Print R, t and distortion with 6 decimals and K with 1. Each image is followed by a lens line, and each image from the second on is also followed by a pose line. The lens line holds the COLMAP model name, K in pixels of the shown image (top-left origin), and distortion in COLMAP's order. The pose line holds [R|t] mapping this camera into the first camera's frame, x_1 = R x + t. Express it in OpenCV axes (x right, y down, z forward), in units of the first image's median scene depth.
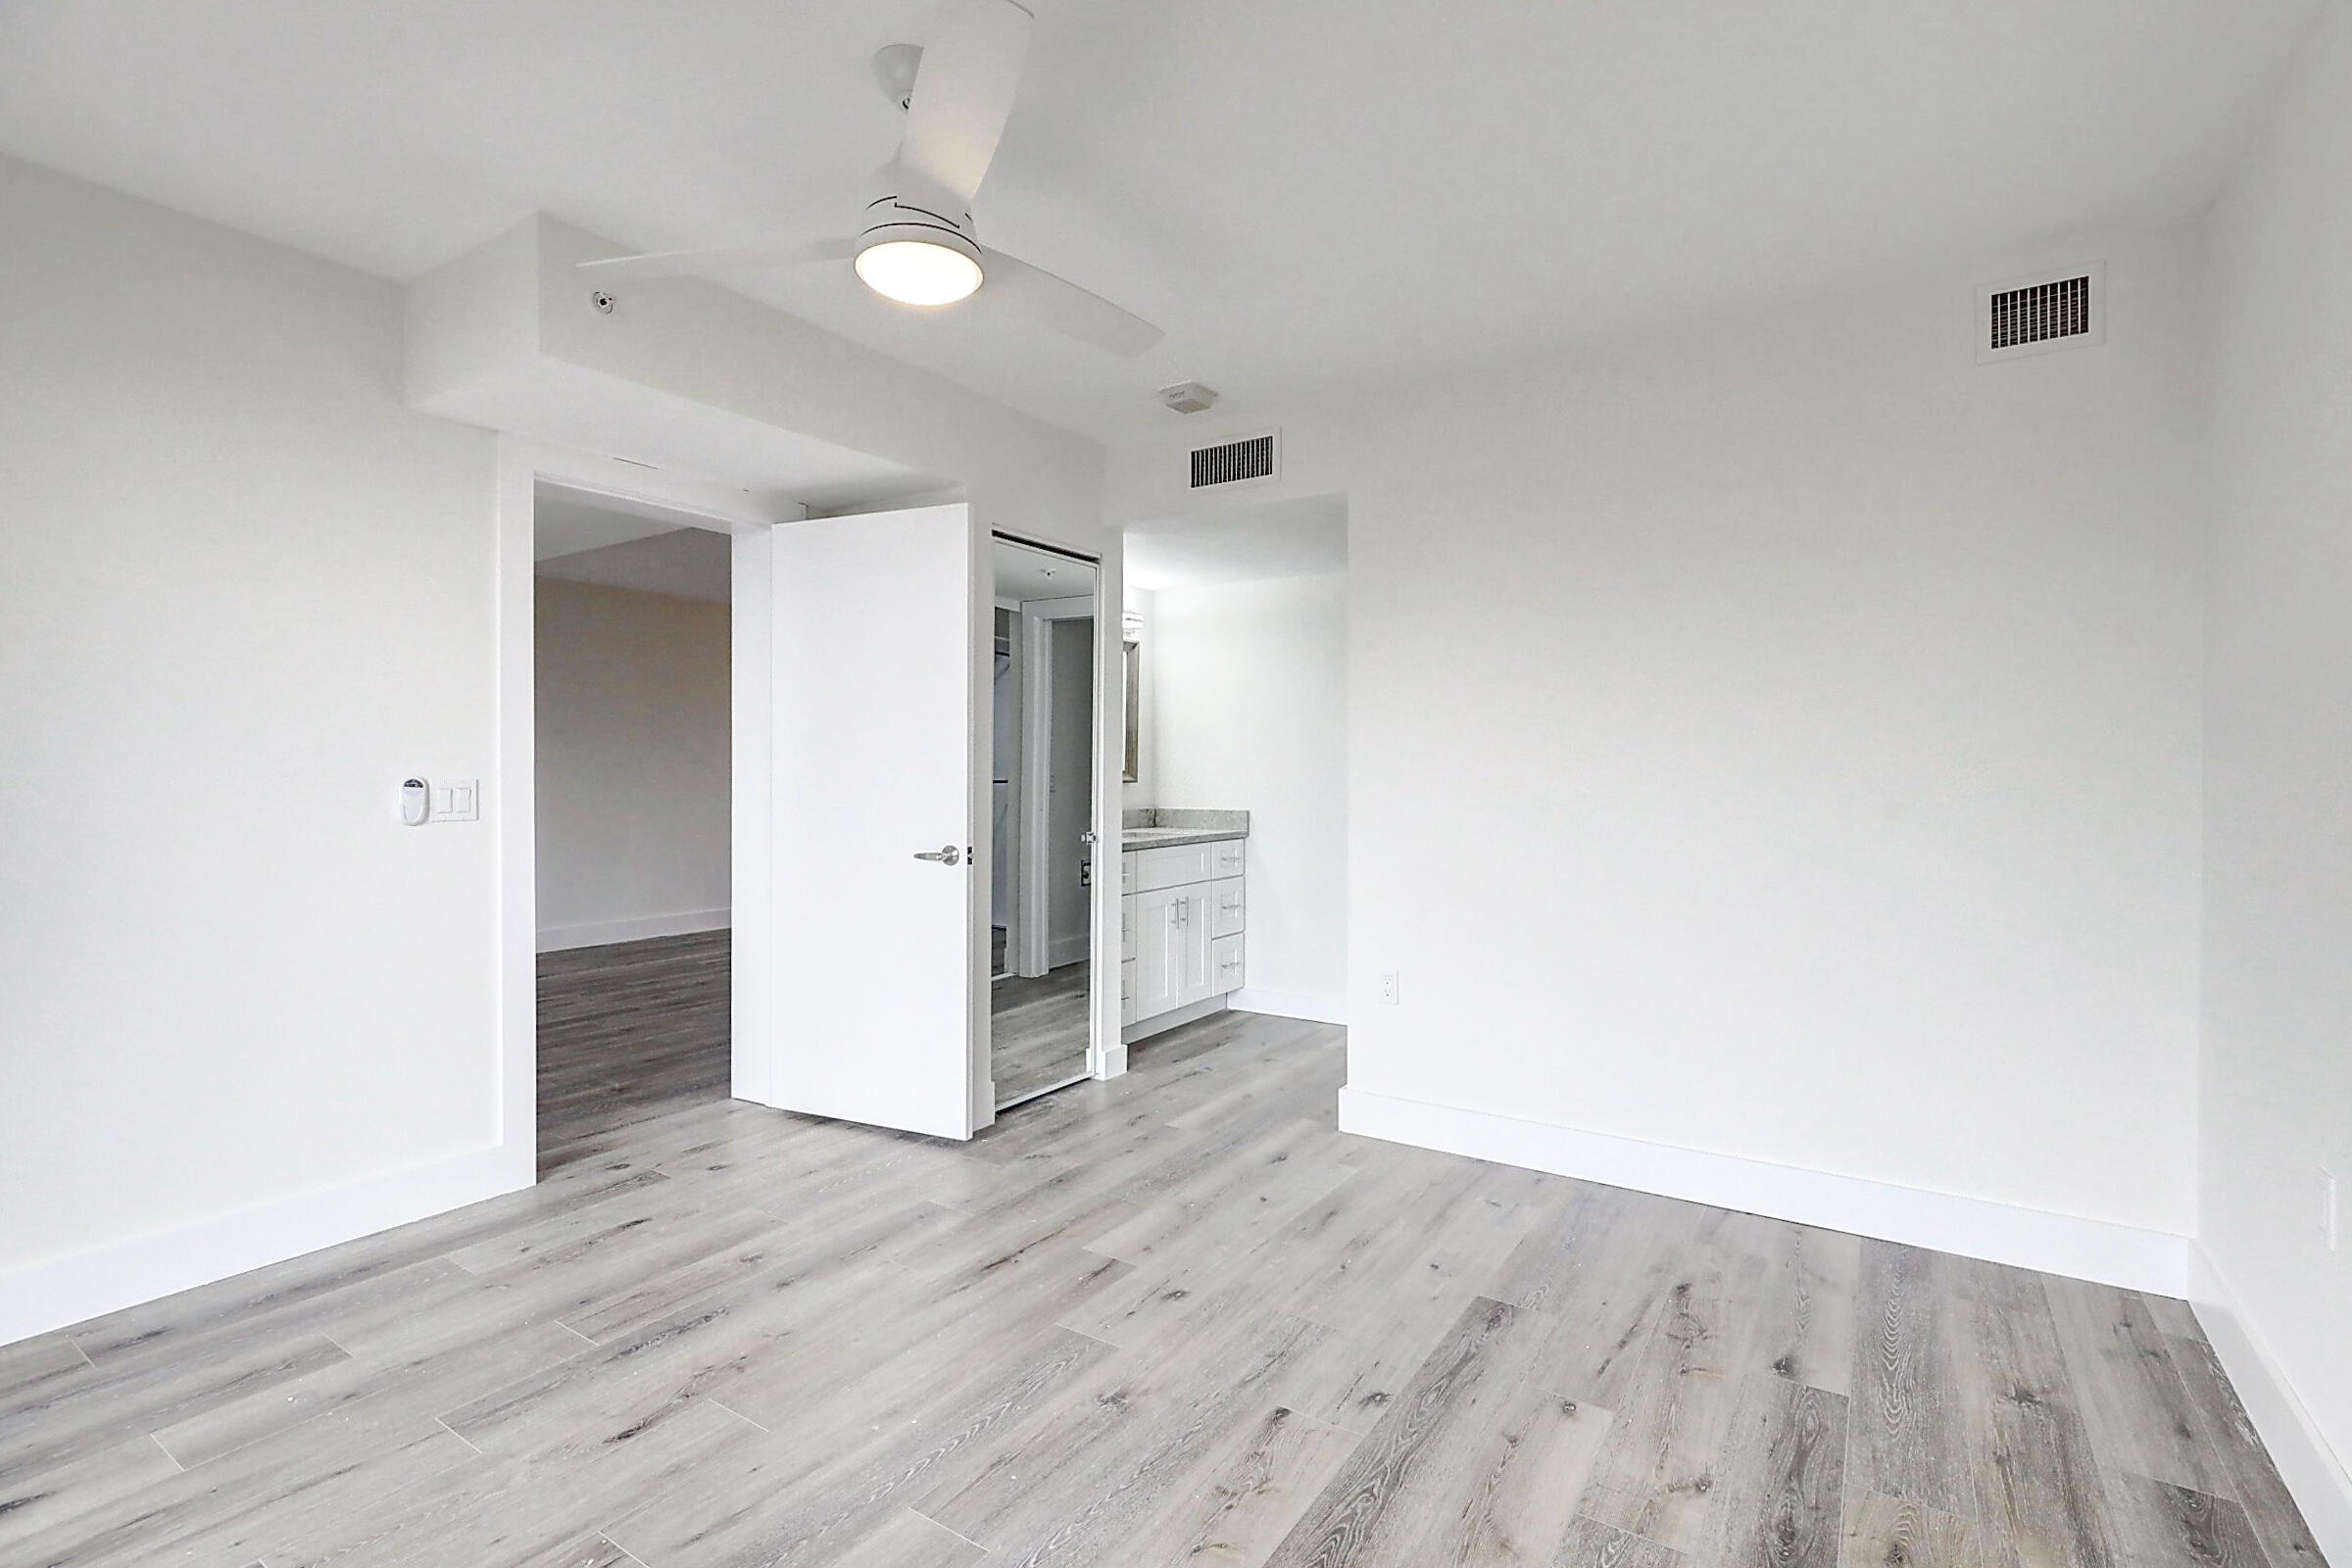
lens RADIAL K [[1060.2, 0, 1154.7], [0, 1060.2, 781.2], [0, 0, 1]] dist [0.002122, -0.001608]
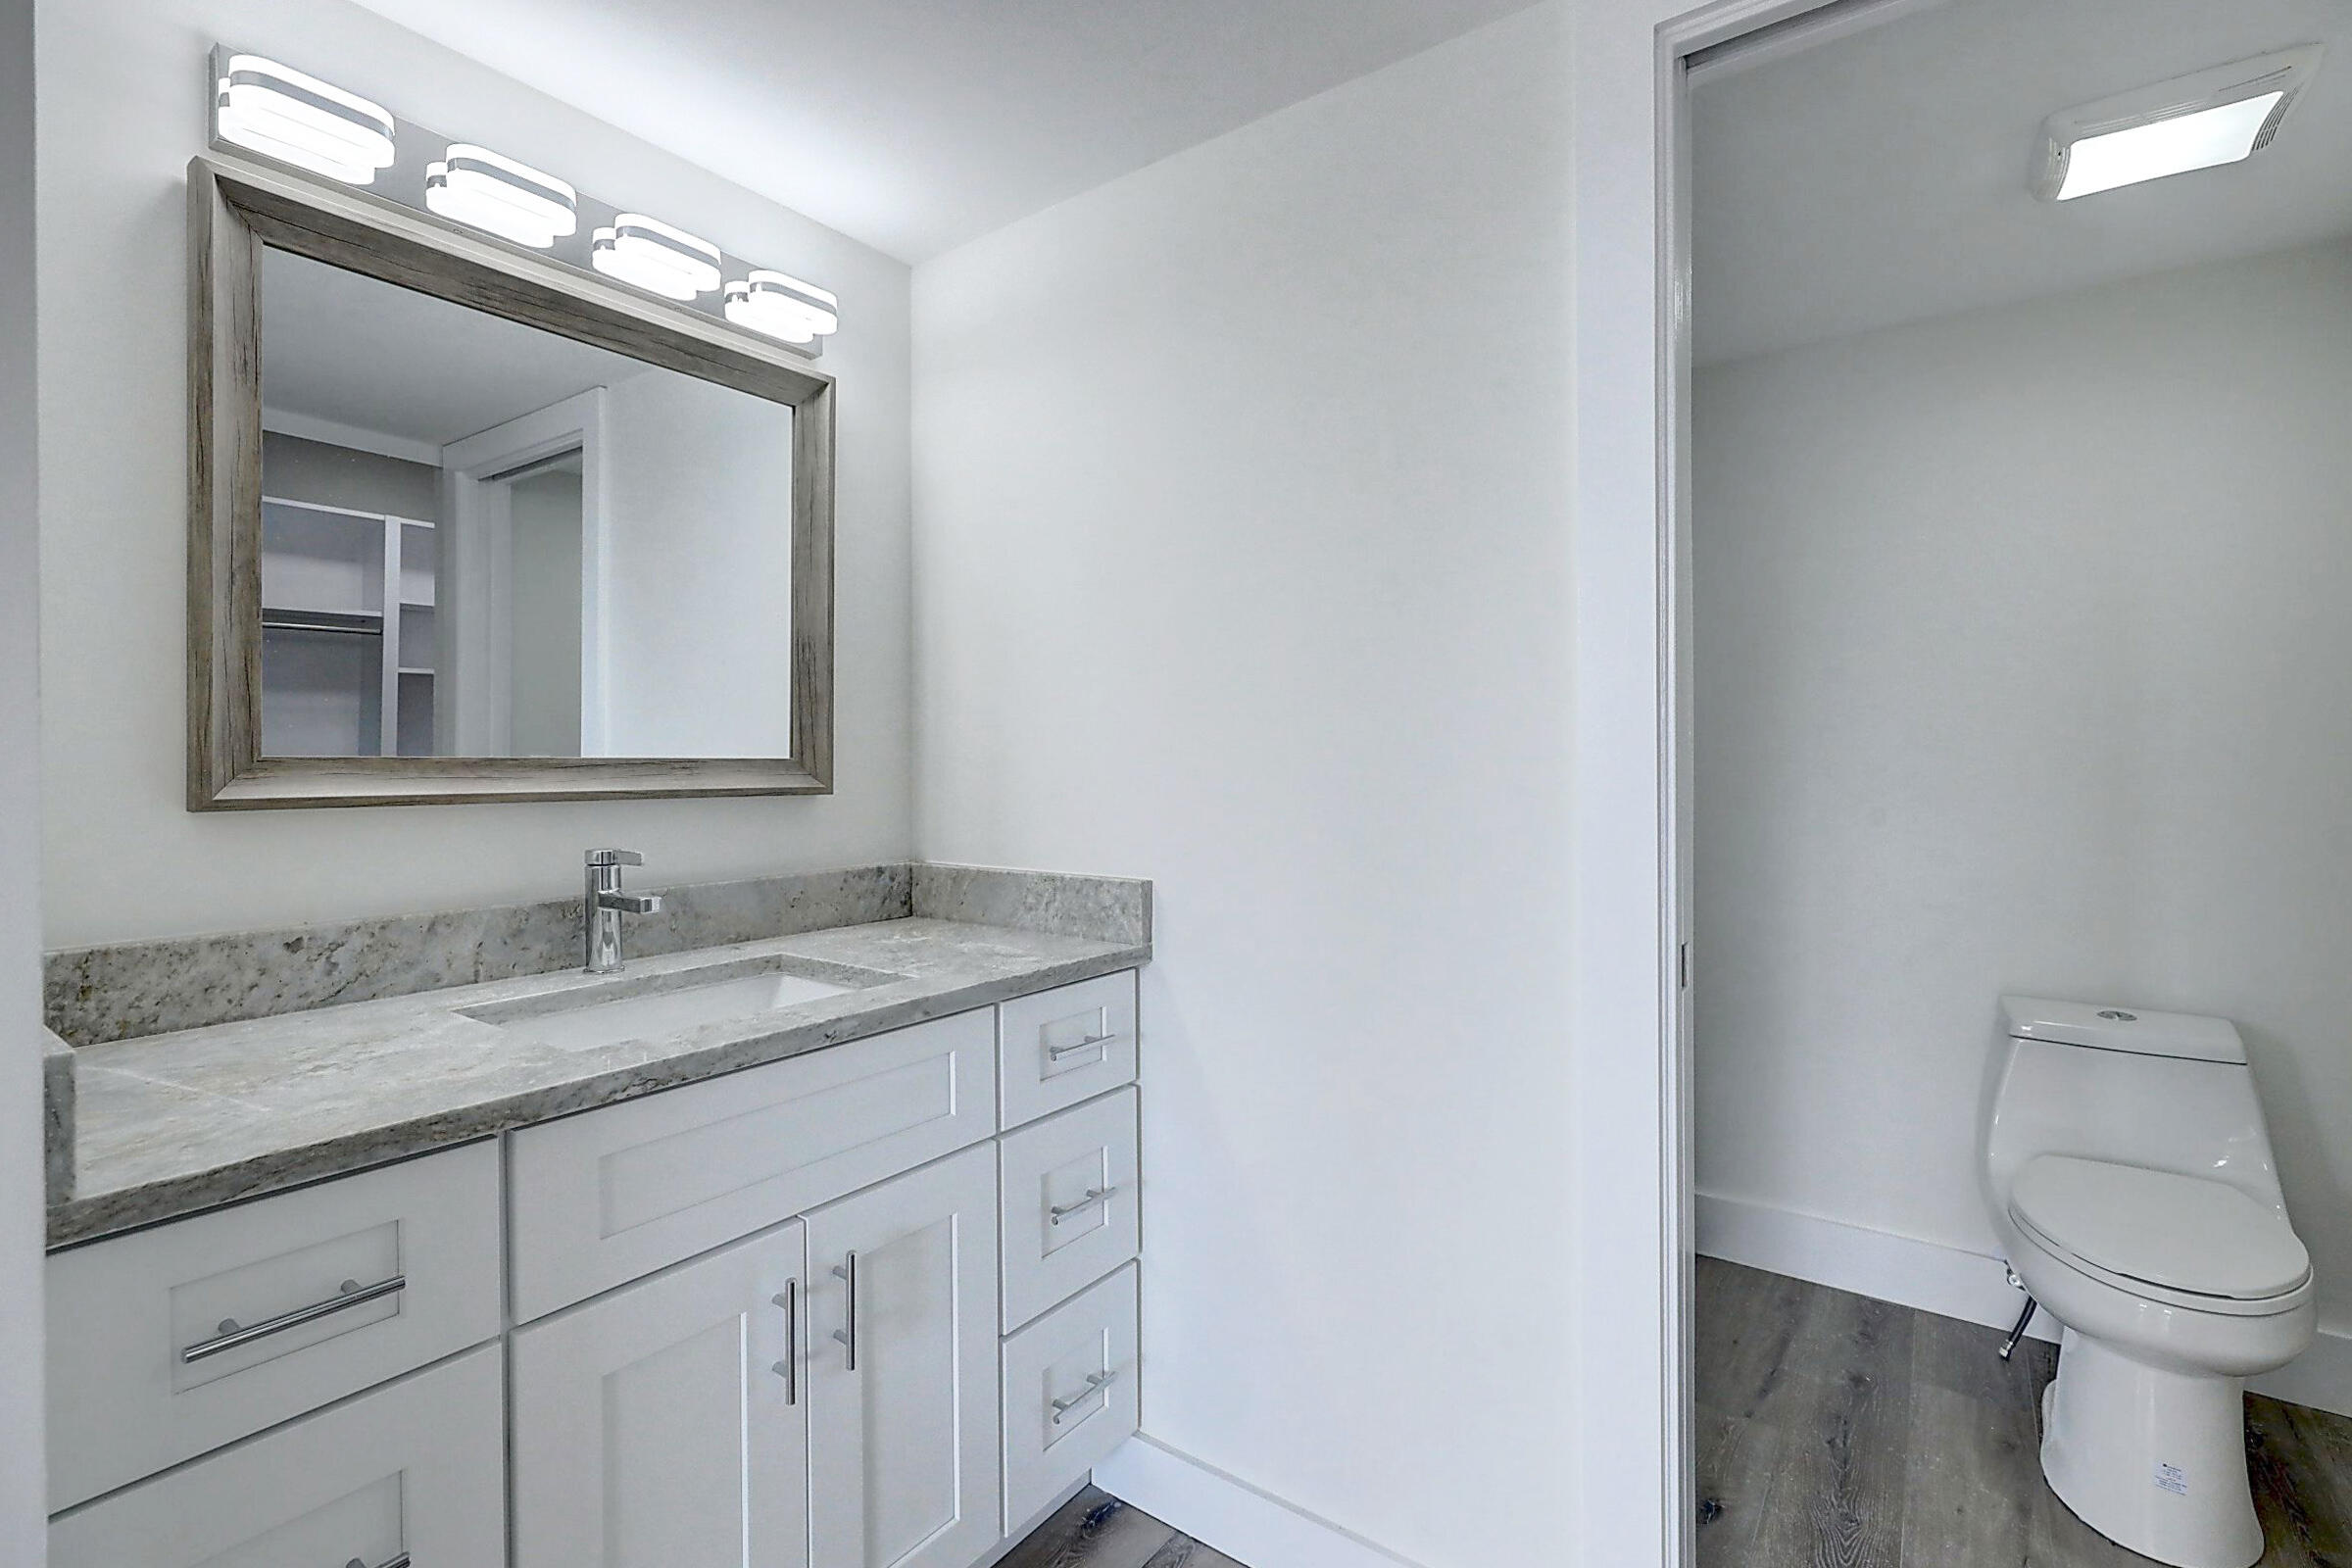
lens RADIAL K [[1060.2, 0, 1180.1], [0, 1060.2, 765.3], [0, 0, 1]] dist [0.002122, -0.001608]
pose [[0.999732, -0.006261, -0.022305, 0.198646], [0.005933, 0.999874, -0.014737, -0.004307], [0.022395, 0.014601, 0.999643, 1.288530]]
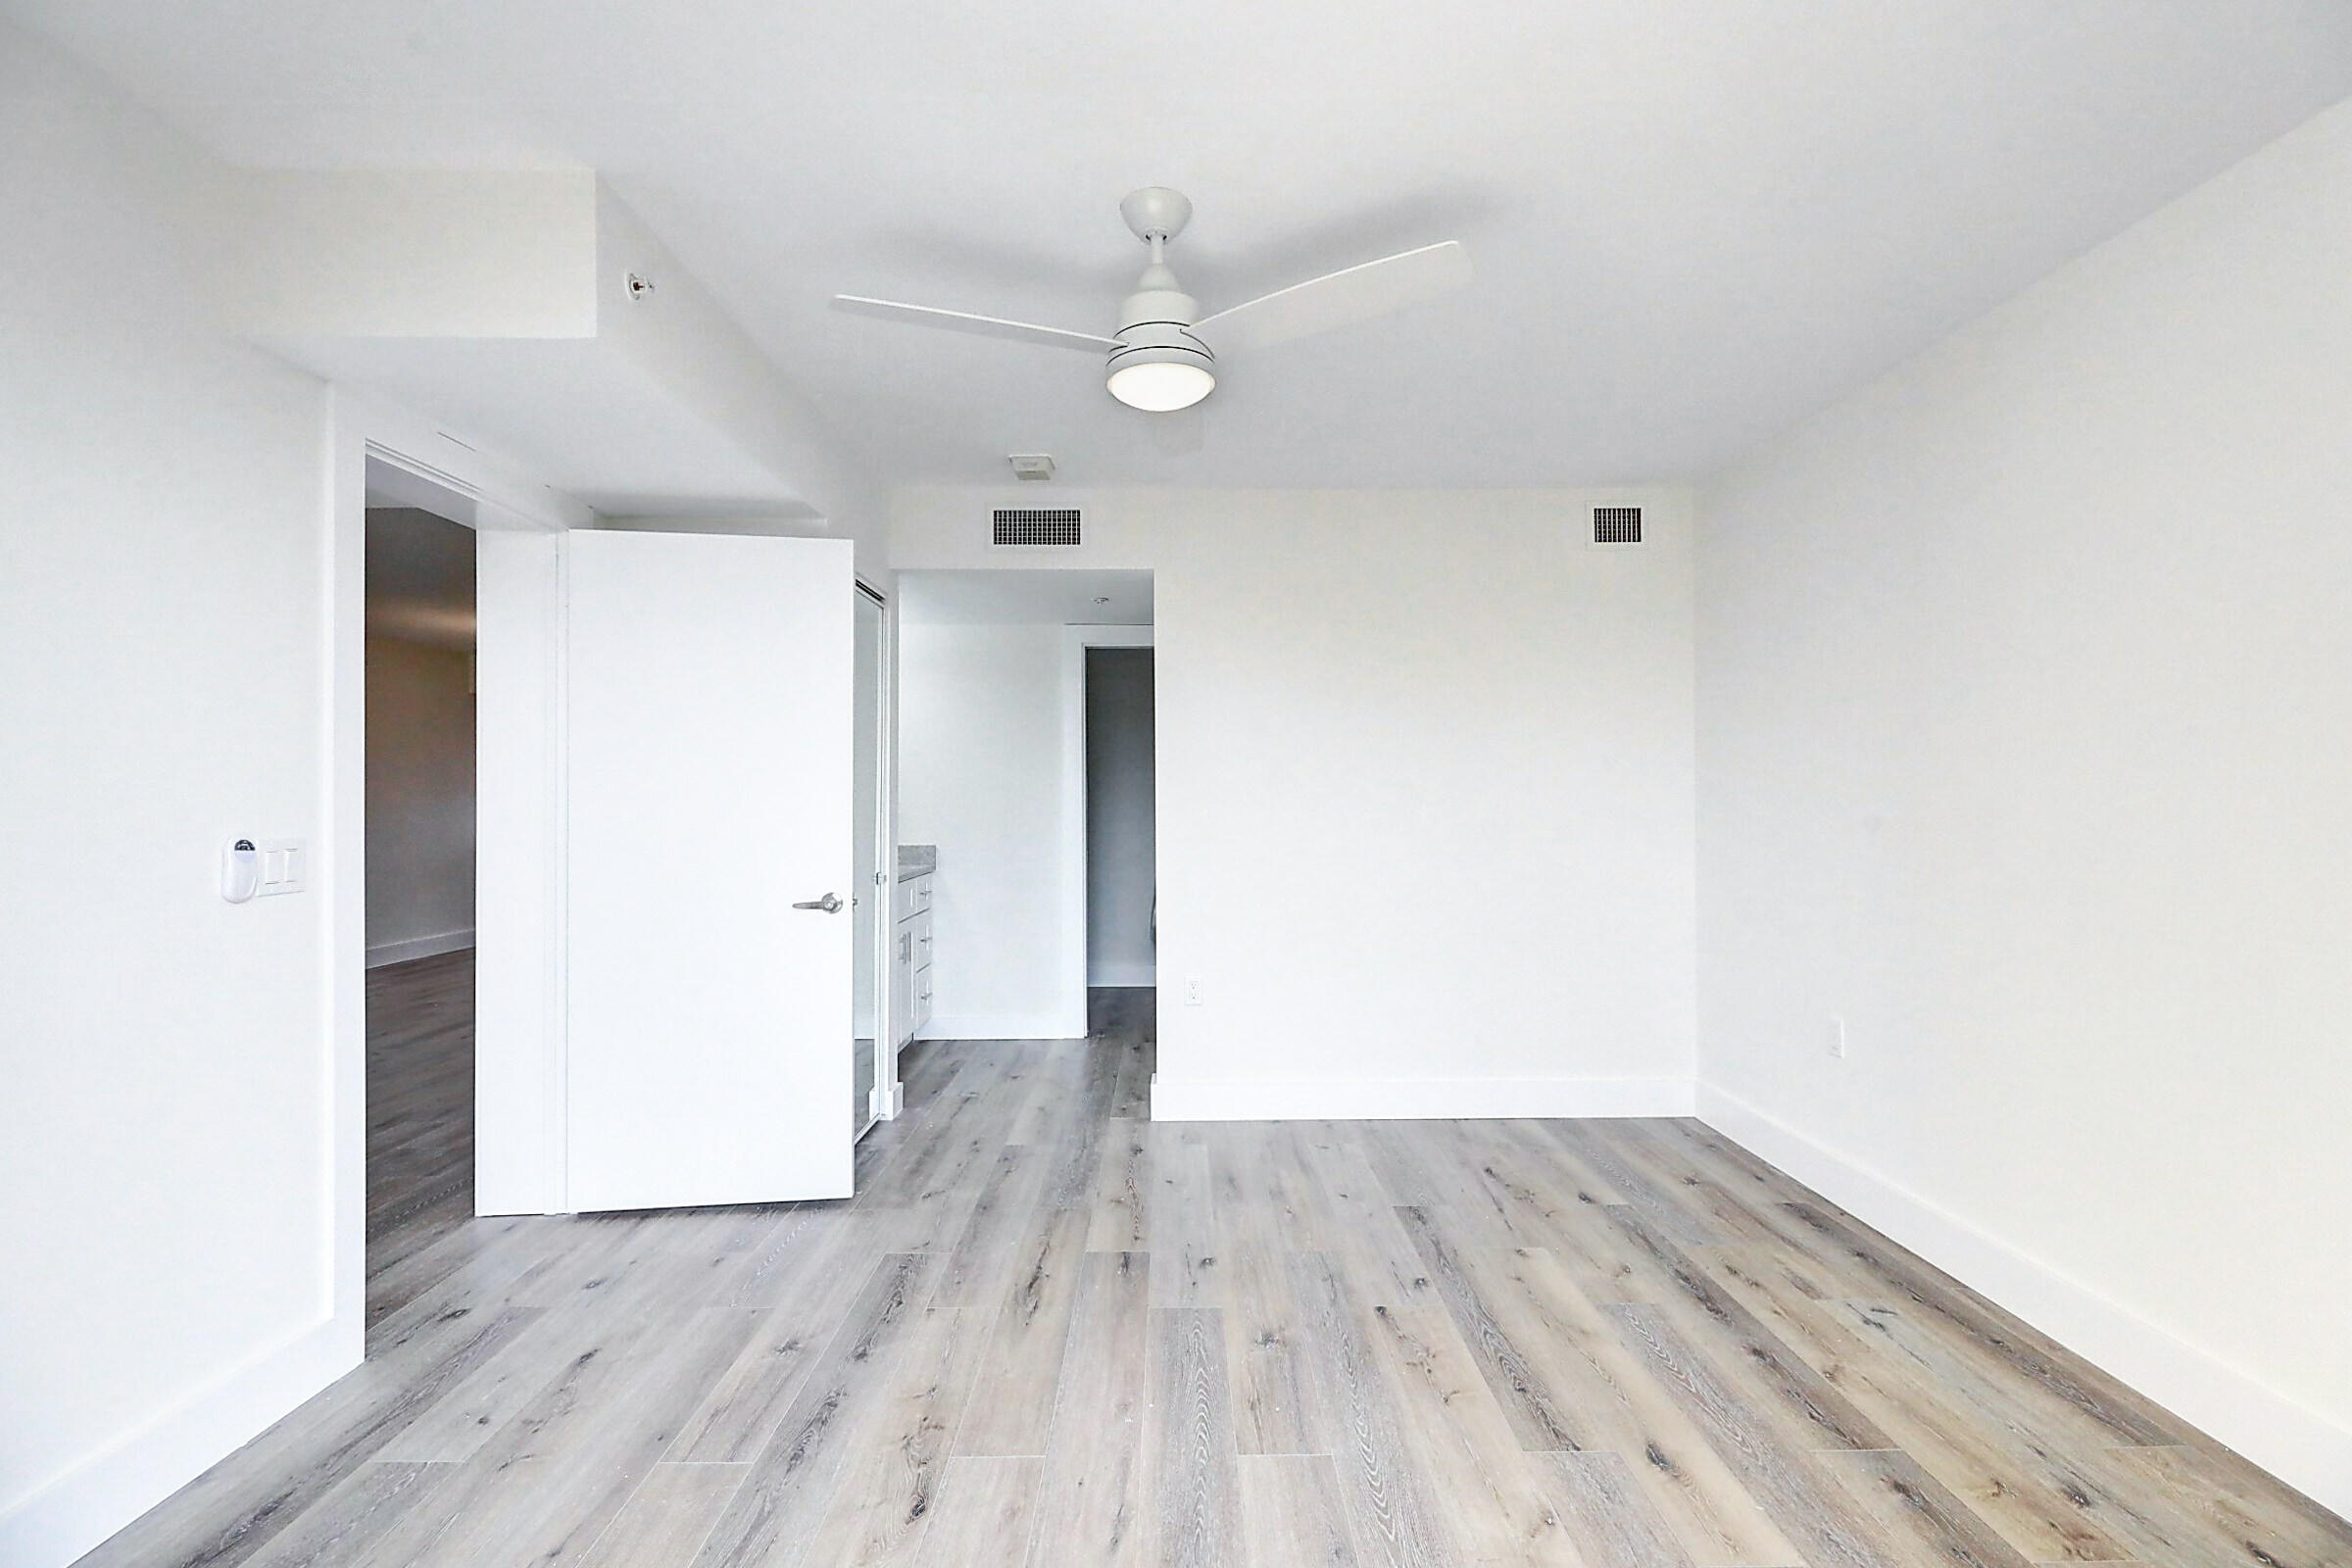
lens RADIAL K [[1060.2, 0, 1143.6], [0, 1060.2, 796.5], [0, 0, 1]] dist [0.002122, -0.001608]
pose [[0.835278, -0.004879, 0.549807, -0.588170], [0.010005, 0.999930, -0.006328, -0.021501], [-0.549737, 0.010786, 0.835268, 0.044417]]
